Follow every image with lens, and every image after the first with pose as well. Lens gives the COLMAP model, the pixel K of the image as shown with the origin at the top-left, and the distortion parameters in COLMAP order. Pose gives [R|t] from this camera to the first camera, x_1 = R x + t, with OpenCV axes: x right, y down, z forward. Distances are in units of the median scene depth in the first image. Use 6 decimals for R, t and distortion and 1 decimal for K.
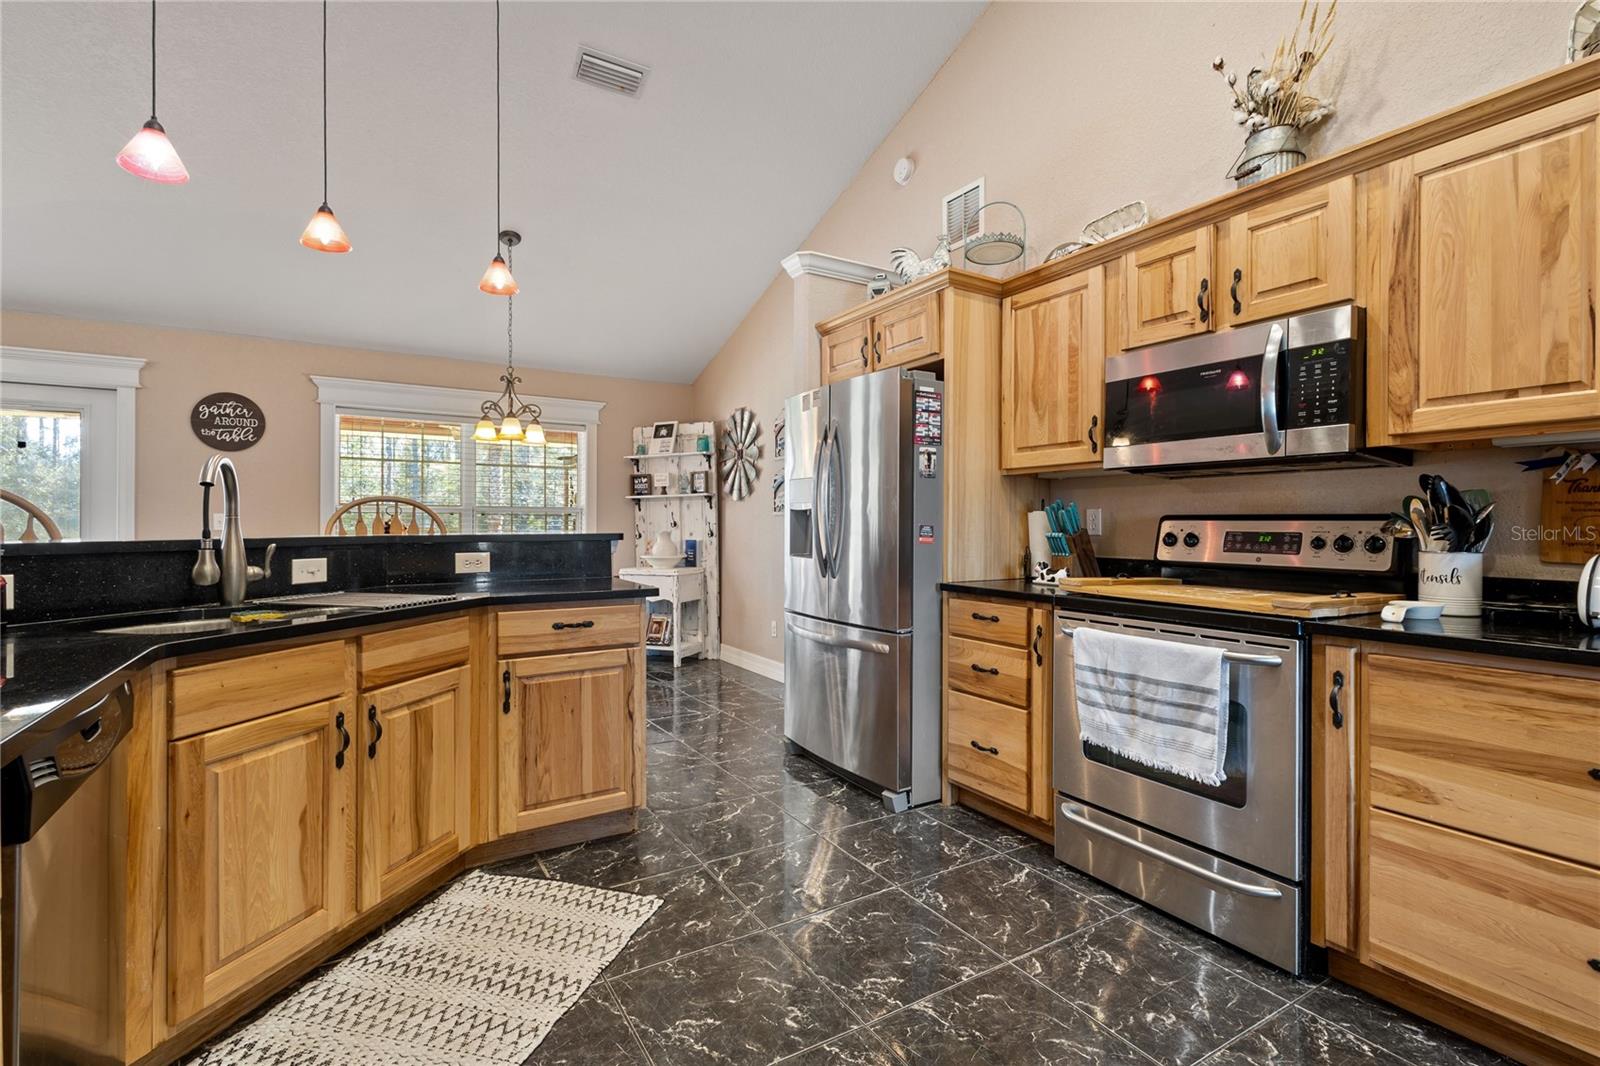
lens RADIAL K [[741.0, 0, 806.4], [0, 741.0, 526.4], [0, 0, 1]] dist [0.015464, -0.002678]
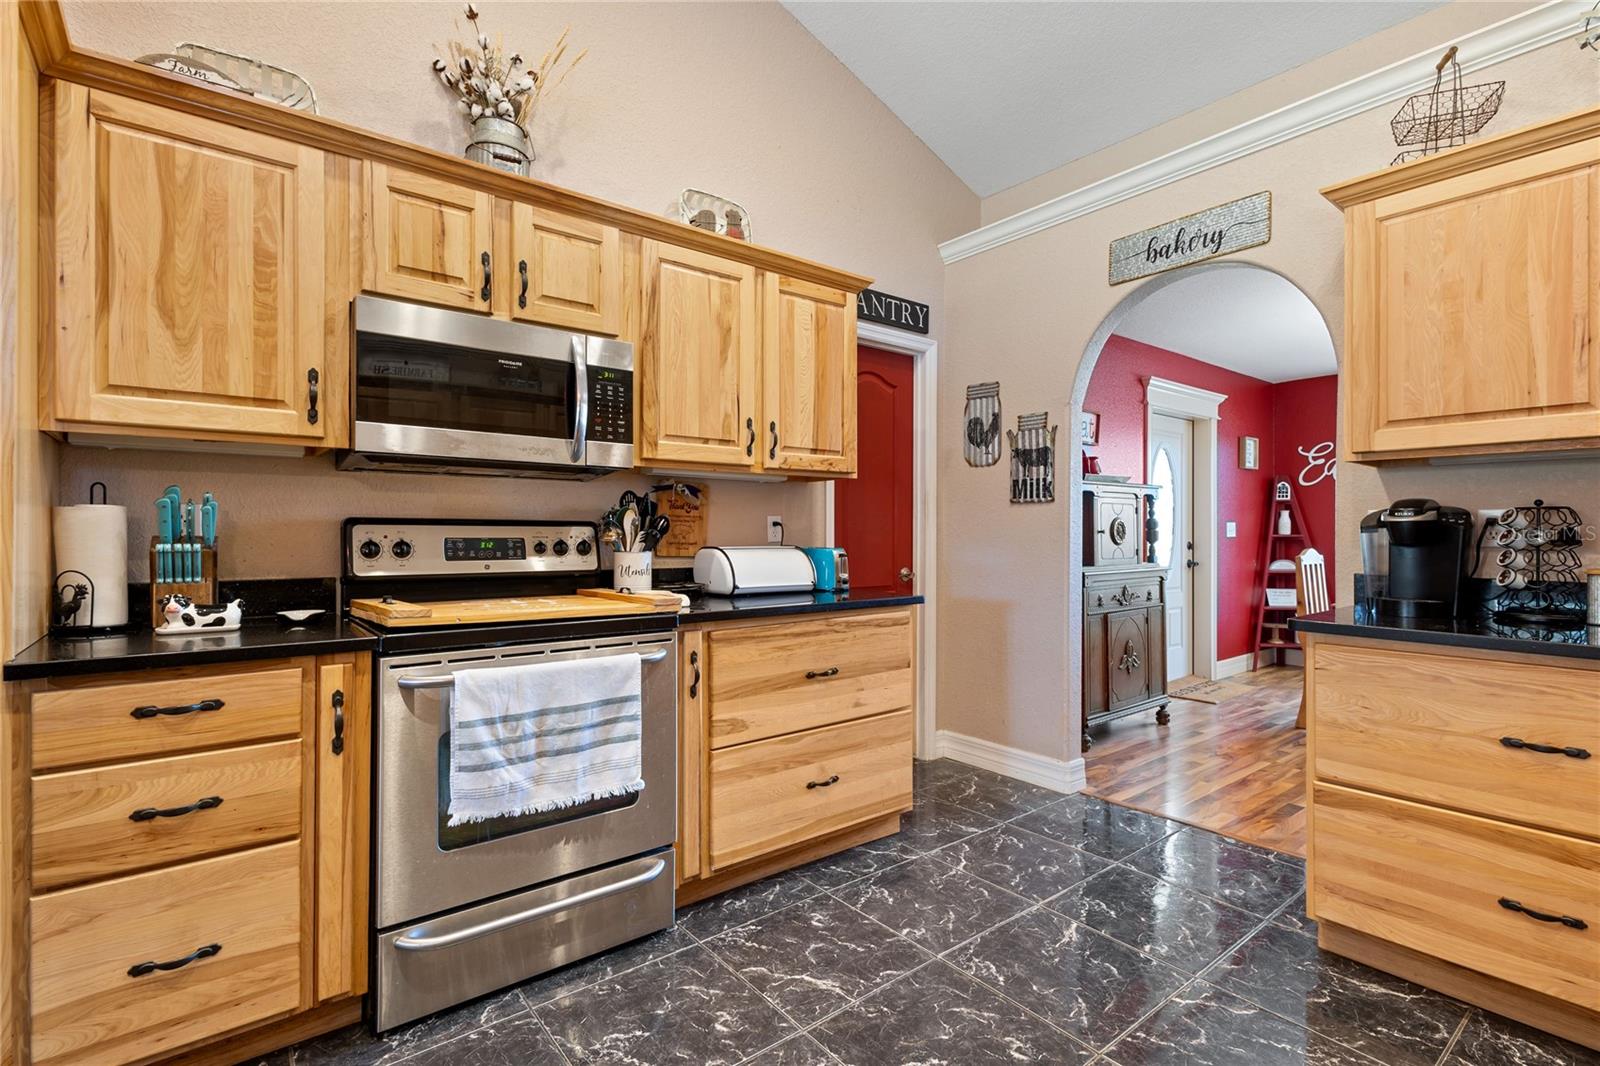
lens RADIAL K [[741.0, 0, 799.1], [0, 741.0, 531.5], [0, 0, 1]] dist [0.015464, -0.002678]
pose [[-0.115892, -0.002151, 0.993259, -0.385595], [-0.000455, 0.999998, 0.002113, -0.003119], [-0.993262, -0.000207, -0.115893, 0.733160]]
